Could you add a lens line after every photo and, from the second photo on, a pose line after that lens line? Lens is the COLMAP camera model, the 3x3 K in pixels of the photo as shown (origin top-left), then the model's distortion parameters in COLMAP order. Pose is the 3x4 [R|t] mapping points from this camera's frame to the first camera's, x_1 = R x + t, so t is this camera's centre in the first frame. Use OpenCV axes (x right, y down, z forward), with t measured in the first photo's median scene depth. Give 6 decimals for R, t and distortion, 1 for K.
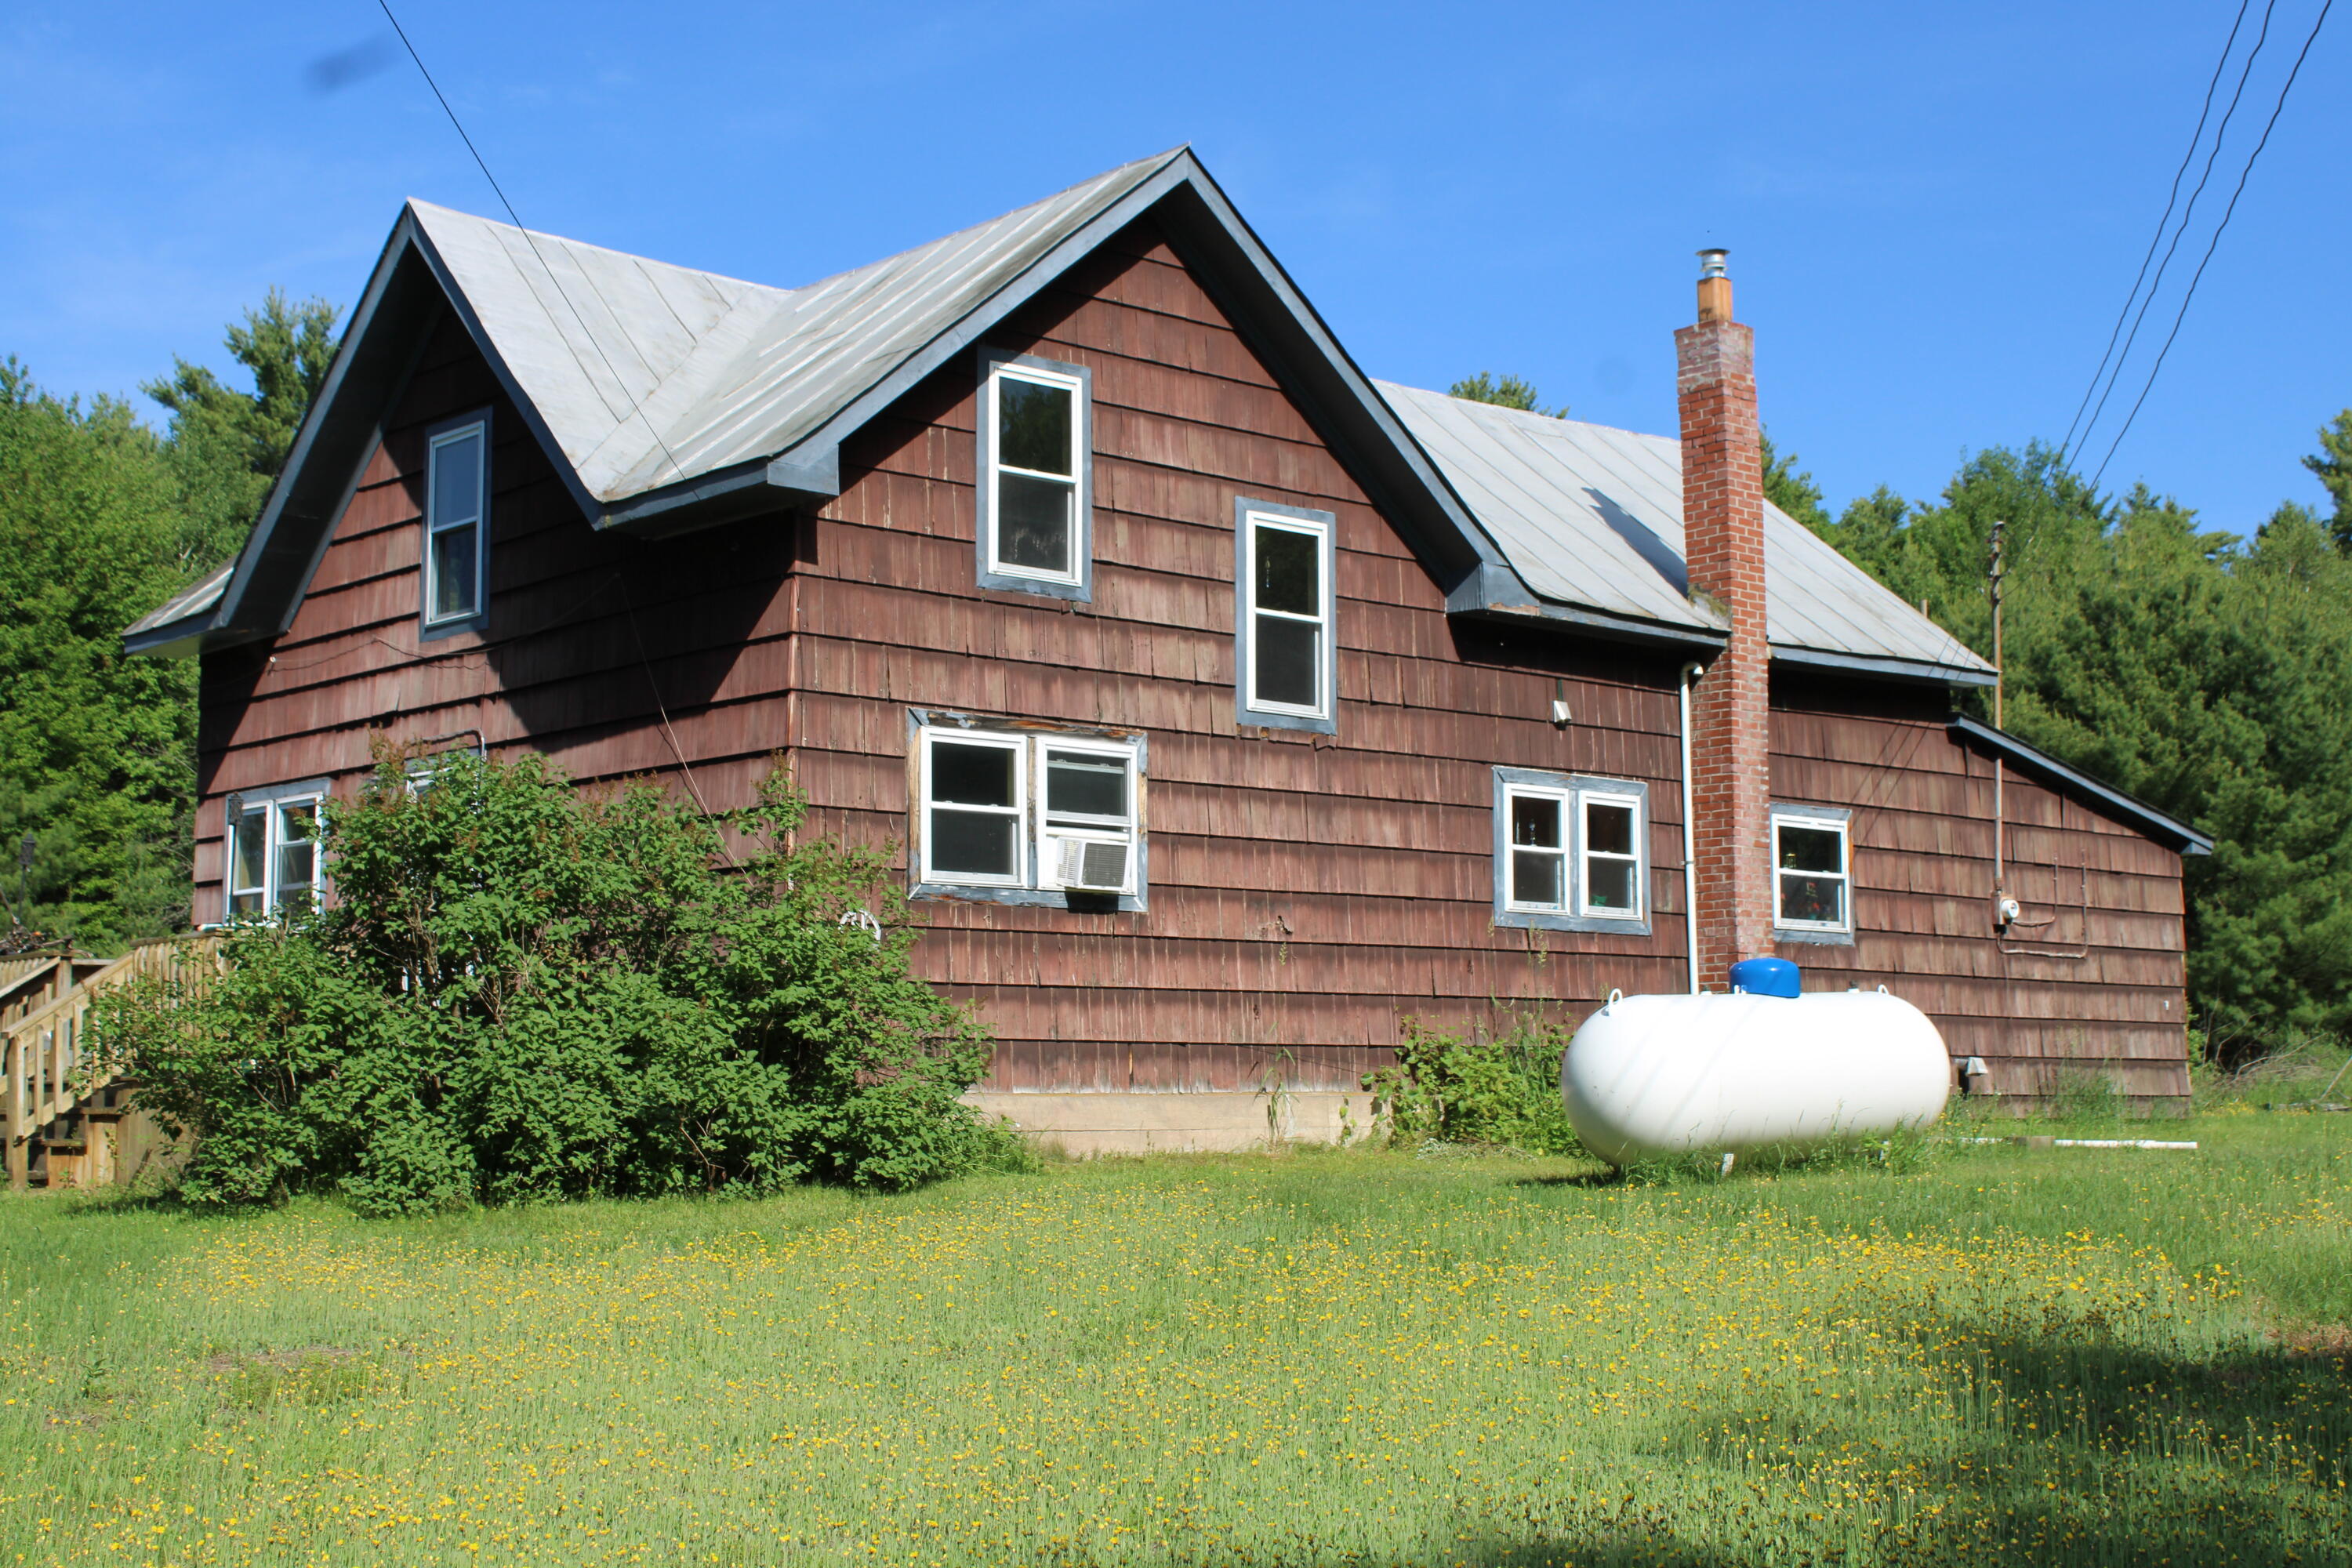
lens RADIAL K [[3085.7, 0, 1176.0], [0, 3085.7, 784.0], [0, 0, 1]] dist [-0.140806, 0.515989]
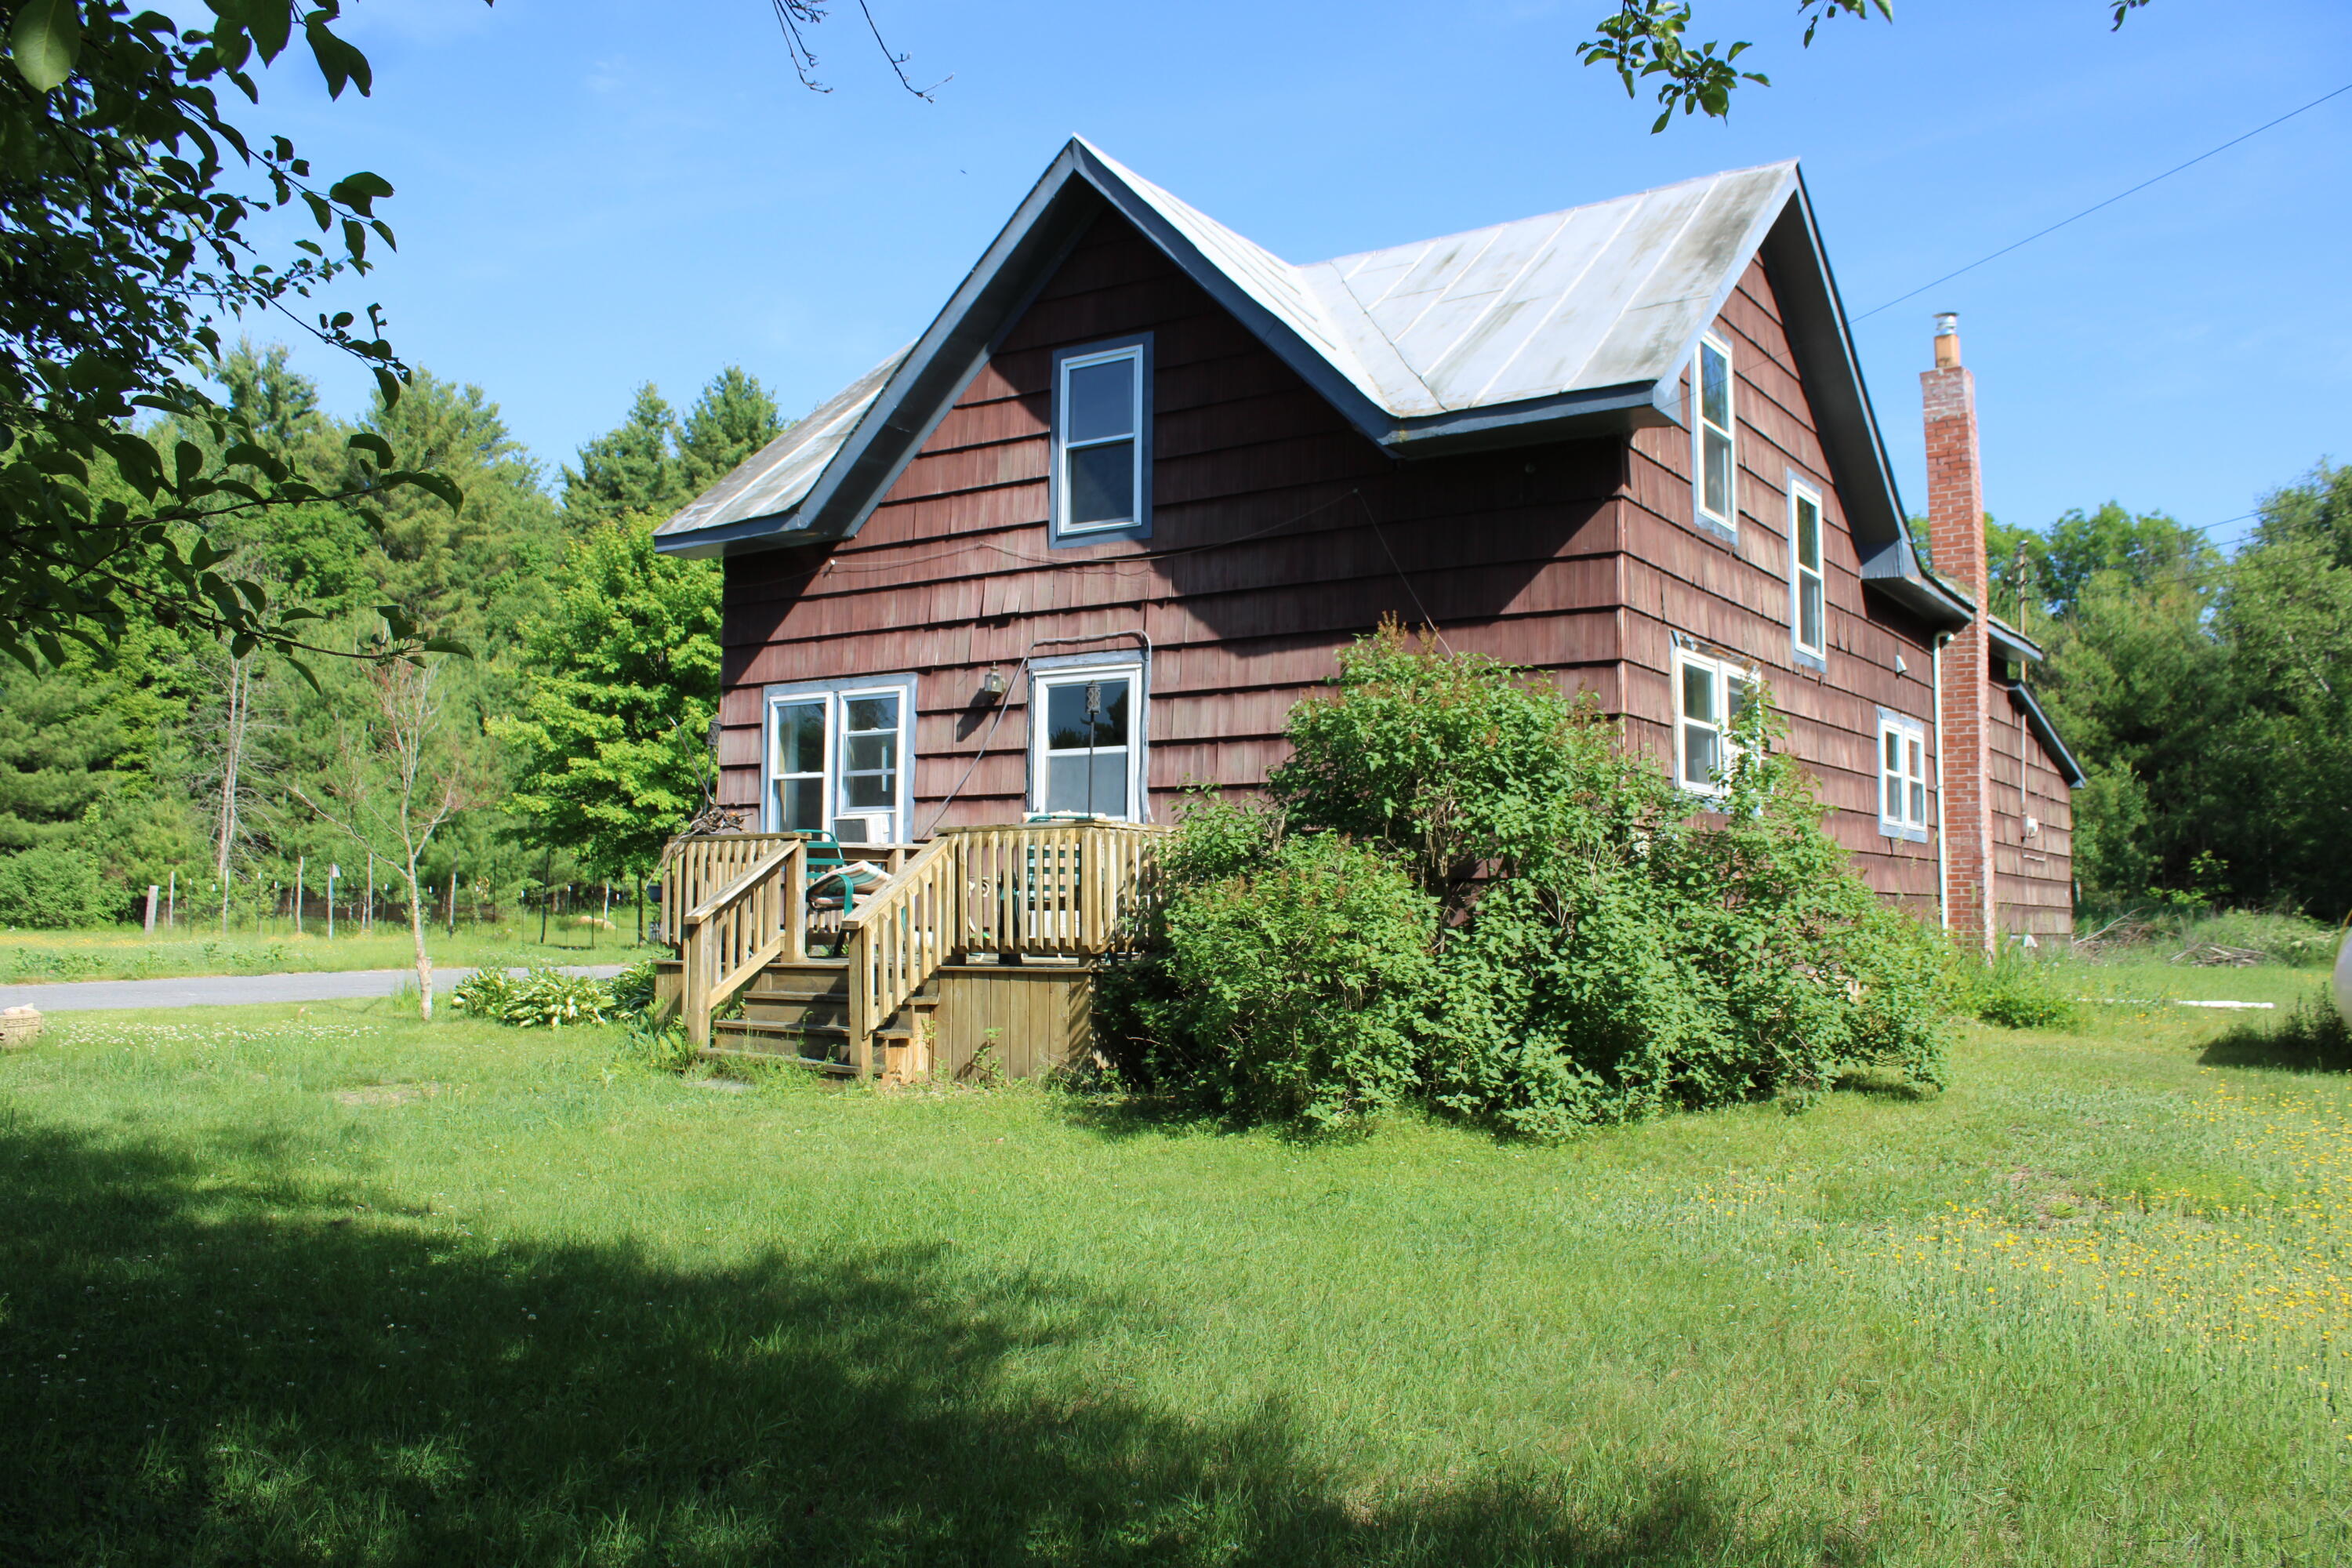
lens RADIAL K [[1951.1, 0, 1176.2], [0, 1951.1, 794.9], [0, 0, 1]] dist [-0.168954, 0.146567]
pose [[0.972120, 0.027270, 0.232893, -0.350591], [-0.036293, 0.998744, 0.034549, 0.013989], [-0.231658, -0.042039, 0.971888, 0.318995]]
